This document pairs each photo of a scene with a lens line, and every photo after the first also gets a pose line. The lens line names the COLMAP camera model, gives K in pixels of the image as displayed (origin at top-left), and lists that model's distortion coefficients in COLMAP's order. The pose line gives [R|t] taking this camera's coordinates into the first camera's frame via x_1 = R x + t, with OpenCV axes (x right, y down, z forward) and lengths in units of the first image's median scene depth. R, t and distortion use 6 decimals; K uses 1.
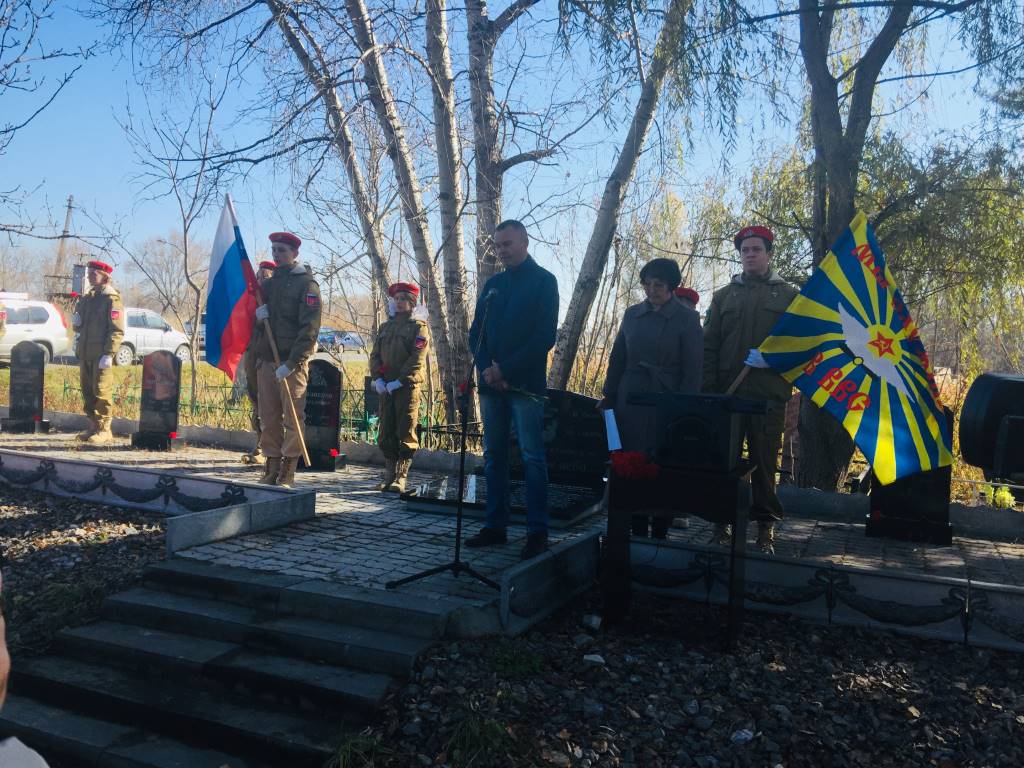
lens RADIAL K [[848.0, 0, 512.2], [0, 848.0, 370.1], [0, 0, 1]] dist [0.080611, -0.138304]
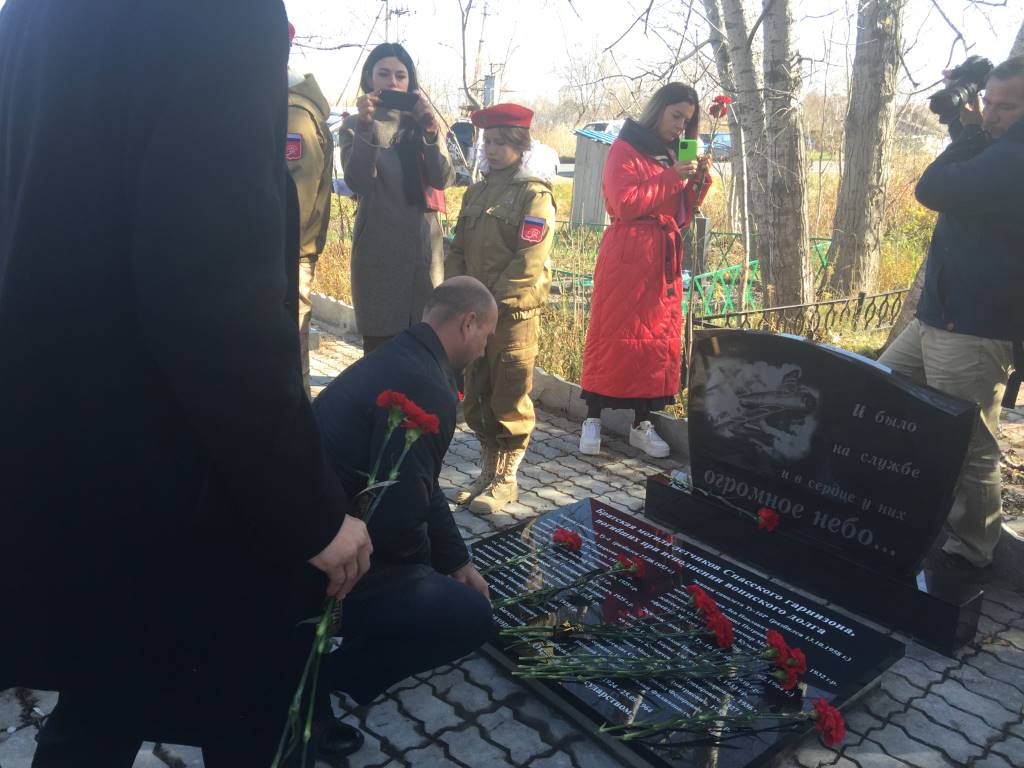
lens RADIAL K [[851.2, 0, 514.0], [0, 851.2, 373.6], [0, 0, 1]] dist [0.078936, -0.135326]
pose [[0.883600, 0.105592, -0.456182, 0.087063], [-0.000299, 0.974368, 0.224959, -0.046271], [0.468243, -0.198637, 0.860983, 0.424999]]
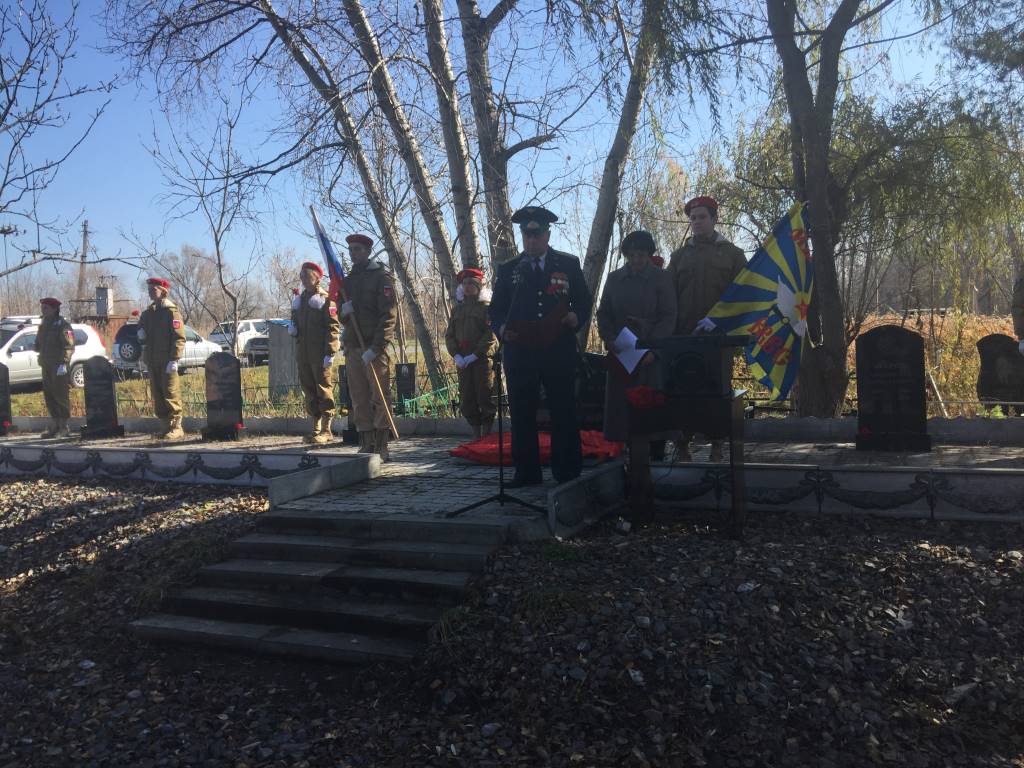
lens RADIAL K [[848.0, 0, 512.2], [0, 848.0, 370.1], [0, 0, 1]] dist [0.080611, -0.138304]
pose [[0.995657, -0.090684, -0.021067, -0.009058], [0.091058, 0.995691, 0.017523, 0.015298], [0.019387, -0.019366, 0.999624, -0.104758]]
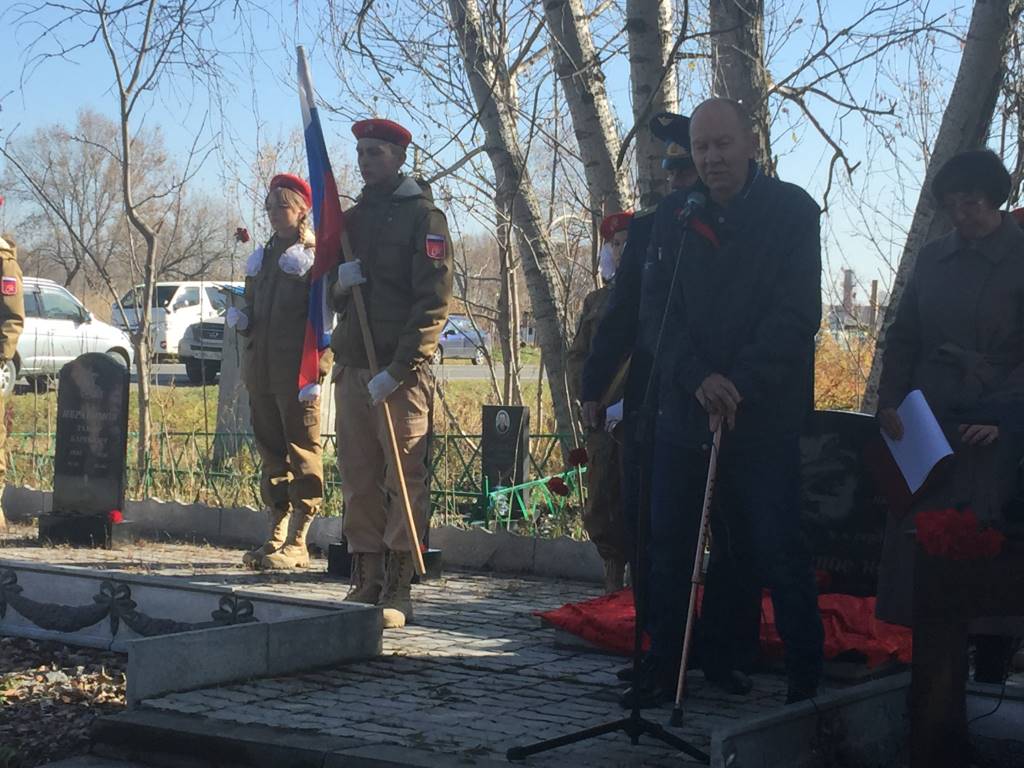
lens RADIAL K [[1938.1, 0, 516.5], [0, 1938.1, 367.1], [0, 0, 1]] dist [0.043011, 0.101306]
pose [[0.987337, -0.017517, -0.157665, 0.028445], [0.014681, 0.999709, -0.019137, 0.011261], [0.157955, 0.016580, 0.987307, -0.116760]]
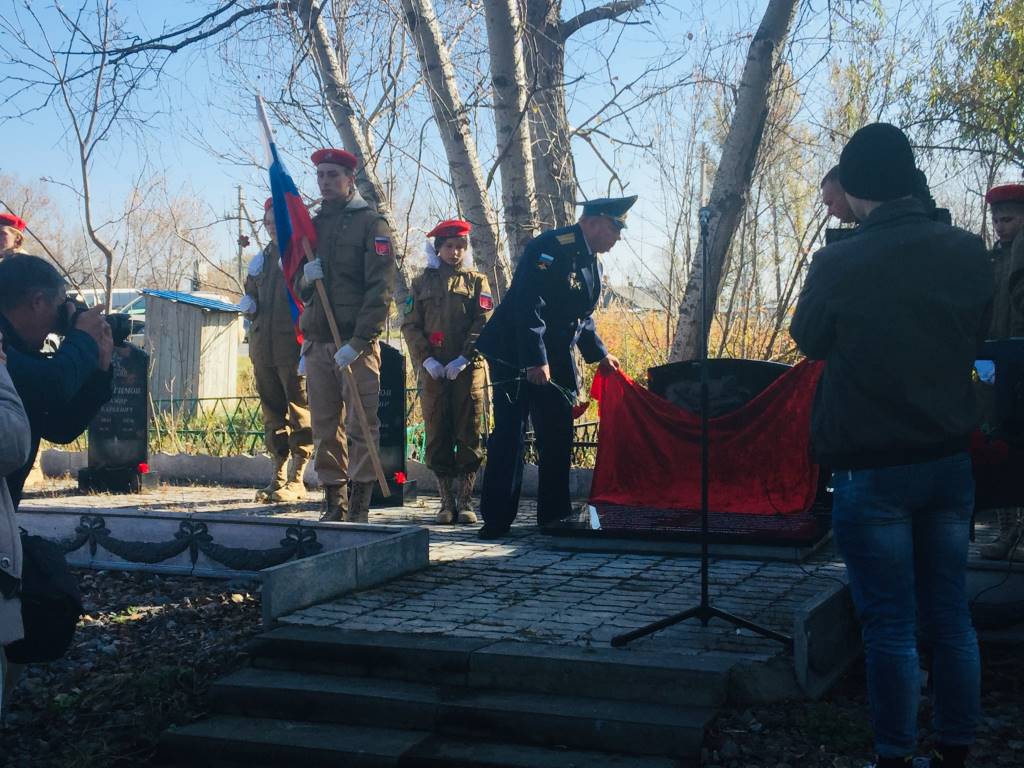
lens RADIAL K [[1356.3, 0, 510.1], [0, 1356.3, 363.0], [0, 0, 1]] dist [0.034988, 0.028763]
pose [[0.998065, -0.061737, -0.007383, -0.095710], [0.061770, 0.998081, 0.004273, 0.007441], [0.007105, -0.004721, 0.999964, -0.047374]]
